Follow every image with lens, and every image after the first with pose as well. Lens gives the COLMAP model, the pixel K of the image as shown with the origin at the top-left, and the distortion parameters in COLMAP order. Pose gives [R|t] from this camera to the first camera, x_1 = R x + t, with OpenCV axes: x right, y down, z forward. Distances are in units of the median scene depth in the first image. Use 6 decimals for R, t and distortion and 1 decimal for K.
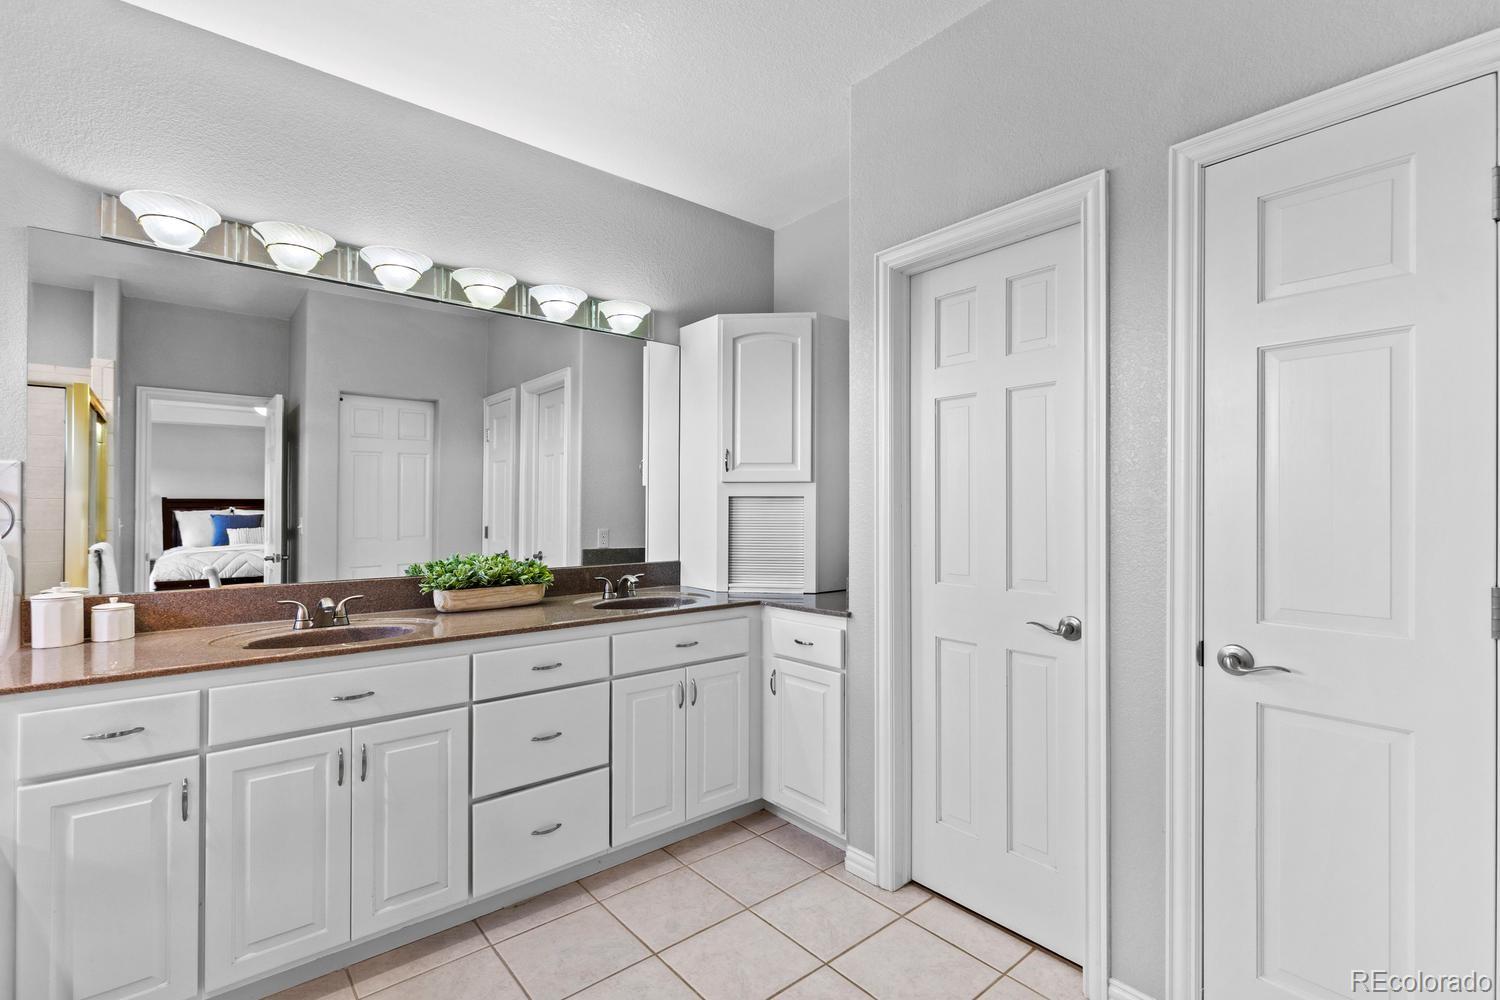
lens RADIAL K [[685.0, 0, 750.5], [0, 685.0, 502.8], [0, 0, 1]] dist [0.007066, 0.000313]
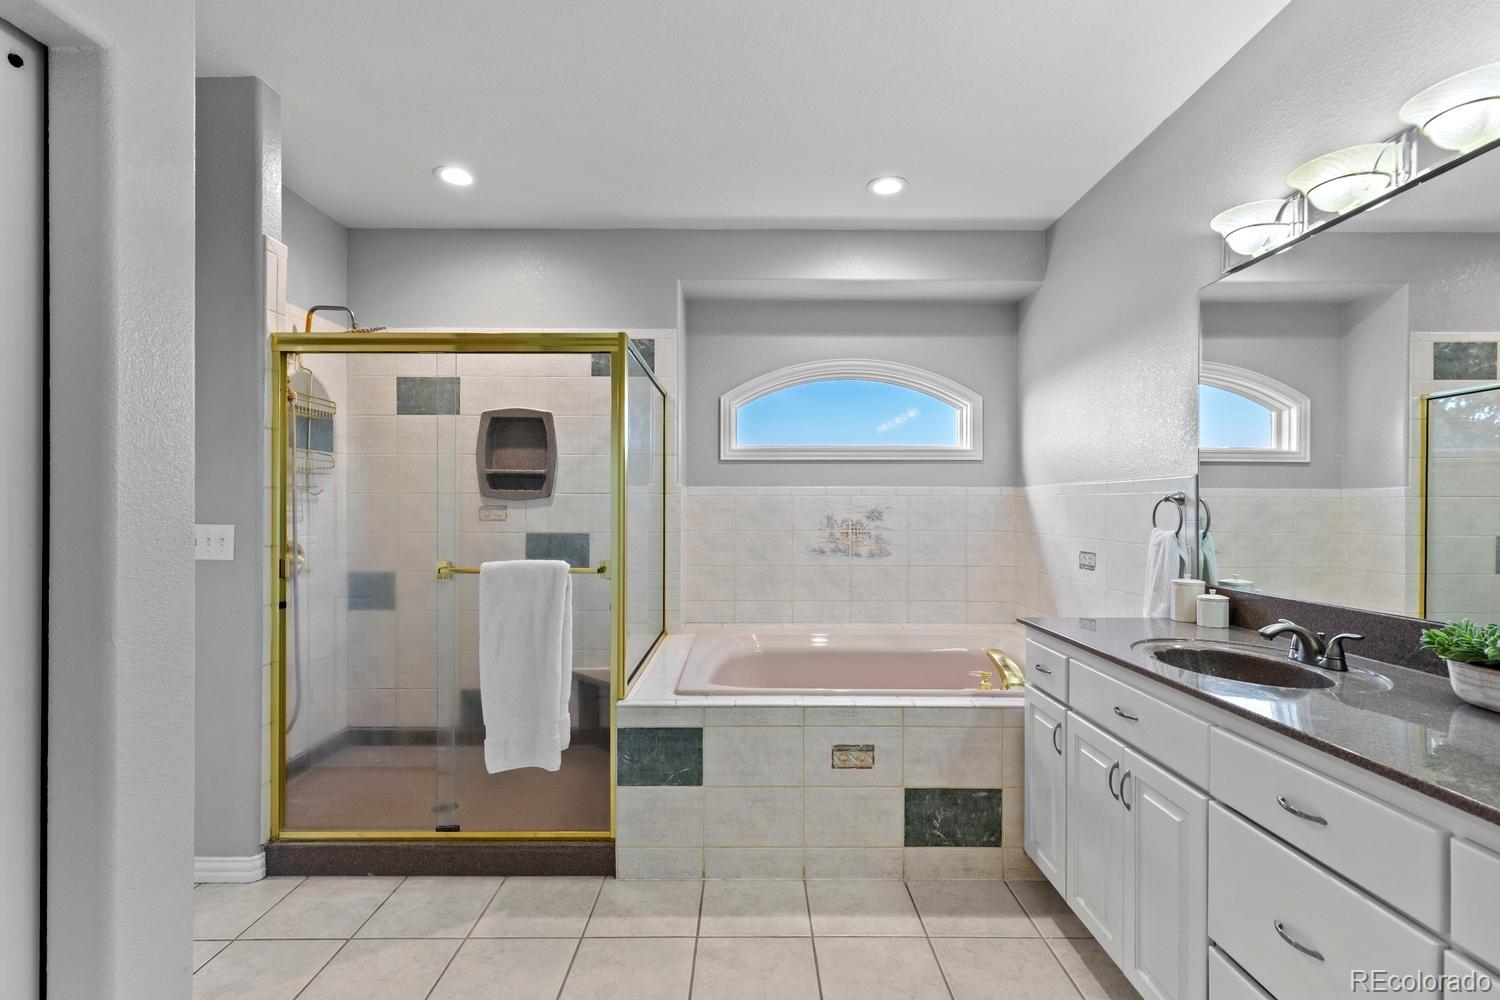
lens RADIAL K [[685.0, 0, 748.4], [0, 685.0, 499.8], [0, 0, 1]] dist [0.007066, 0.000313]
pose [[-0.635951, -0.011419, -0.771645, 0.436265], [-0.010128, 0.999928, -0.006450, 0.004087], [0.771663, 0.003714, -0.636021, 1.108188]]
